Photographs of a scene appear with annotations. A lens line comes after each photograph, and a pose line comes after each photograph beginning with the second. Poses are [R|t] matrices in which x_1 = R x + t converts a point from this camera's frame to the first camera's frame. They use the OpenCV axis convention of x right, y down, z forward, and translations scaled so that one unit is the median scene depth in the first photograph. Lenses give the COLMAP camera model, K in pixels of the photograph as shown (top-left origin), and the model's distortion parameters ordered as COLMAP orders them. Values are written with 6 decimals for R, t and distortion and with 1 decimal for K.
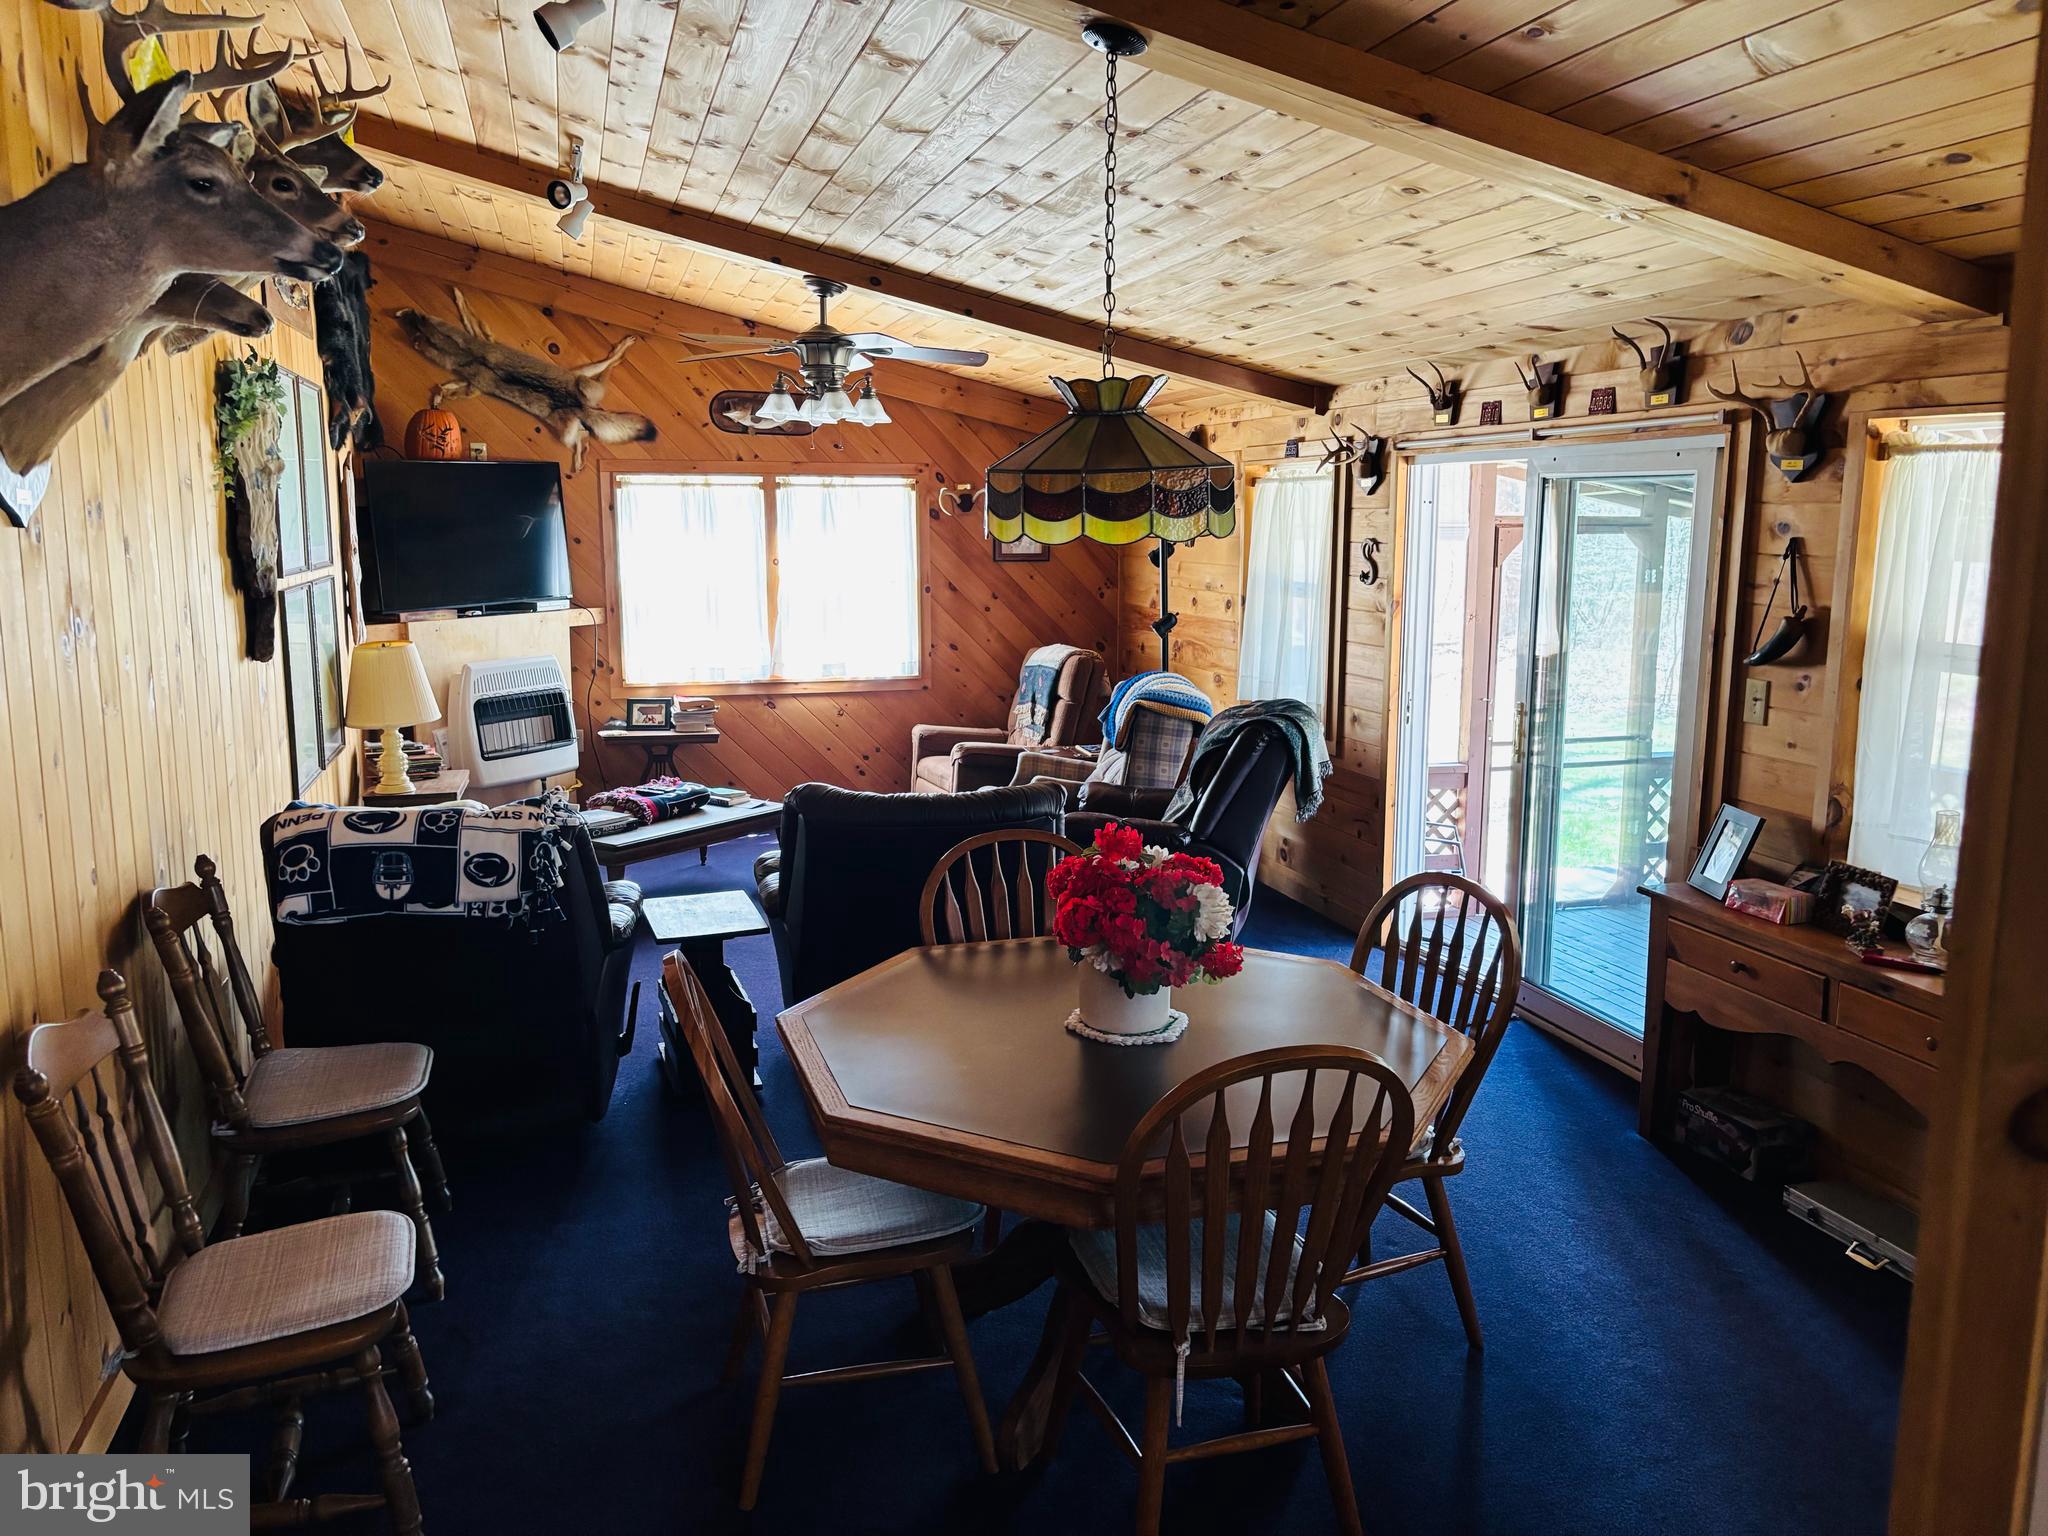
lens RADIAL K [[1547.5, 0, 1024.0], [0, 1547.5, 768.0], [0, 0, 1]] dist [0.004890, -0.007478]
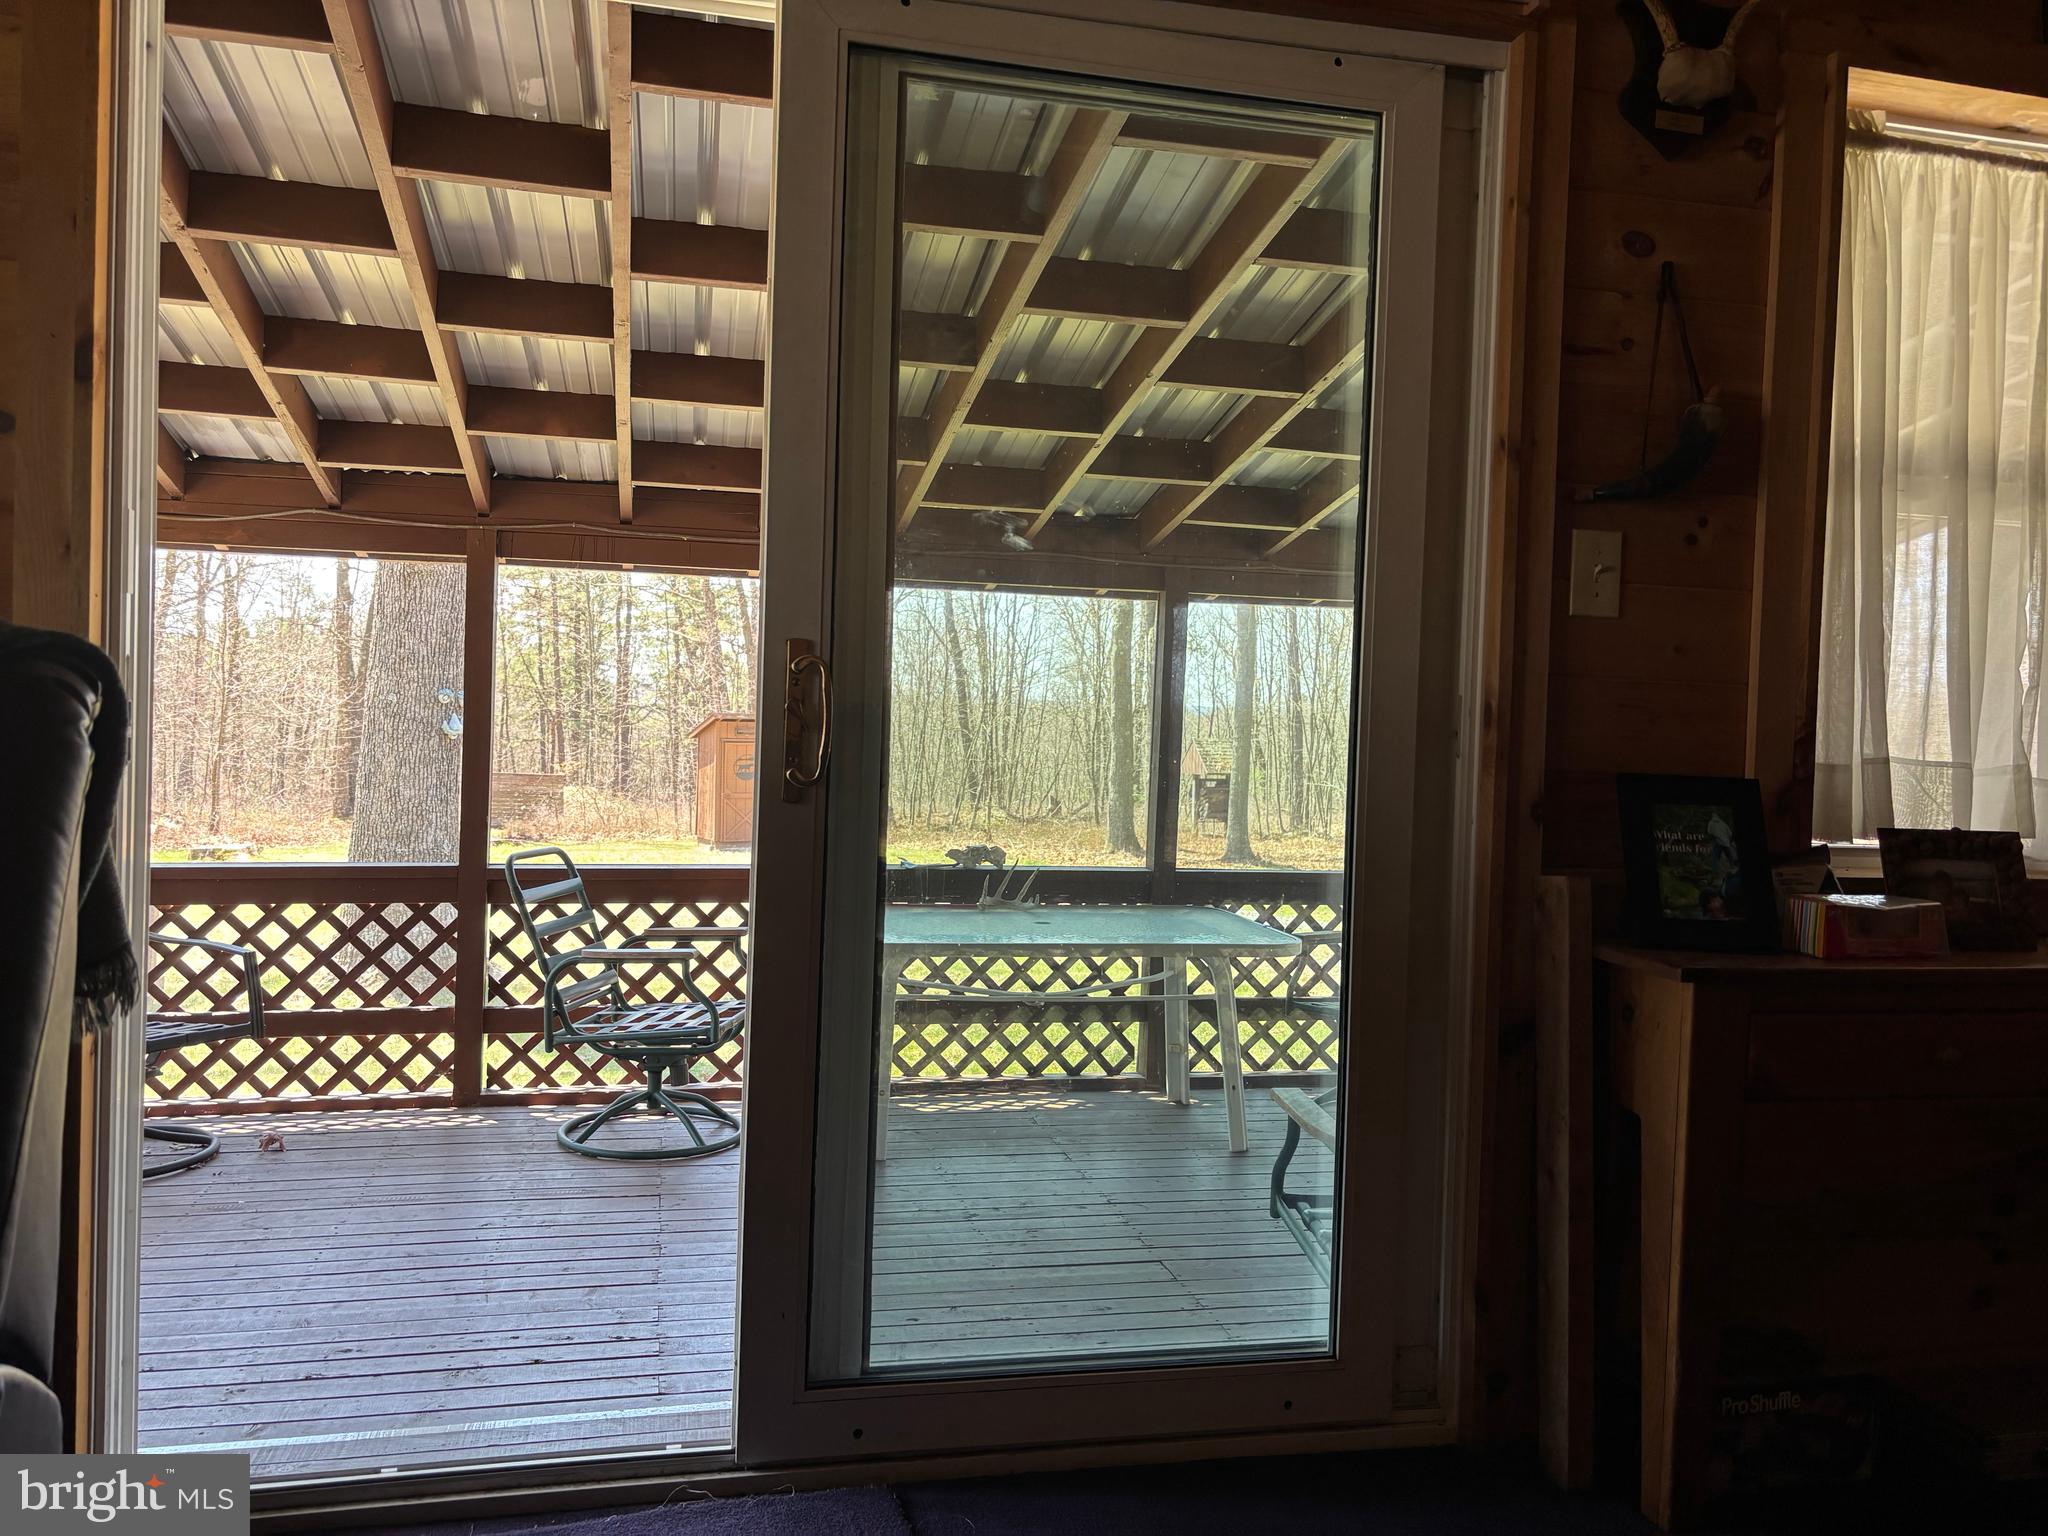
lens RADIAL K [[1547.5, 0, 1024.0], [0, 1547.5, 768.0], [0, 0, 1]] dist [0.004890, -0.007478]
pose [[0.063147, -0.010890, 0.997945, -0.056209], [0.132403, 0.991193, 0.002438, -0.005313], [-0.989182, 0.131977, 0.064033, 1.195016]]
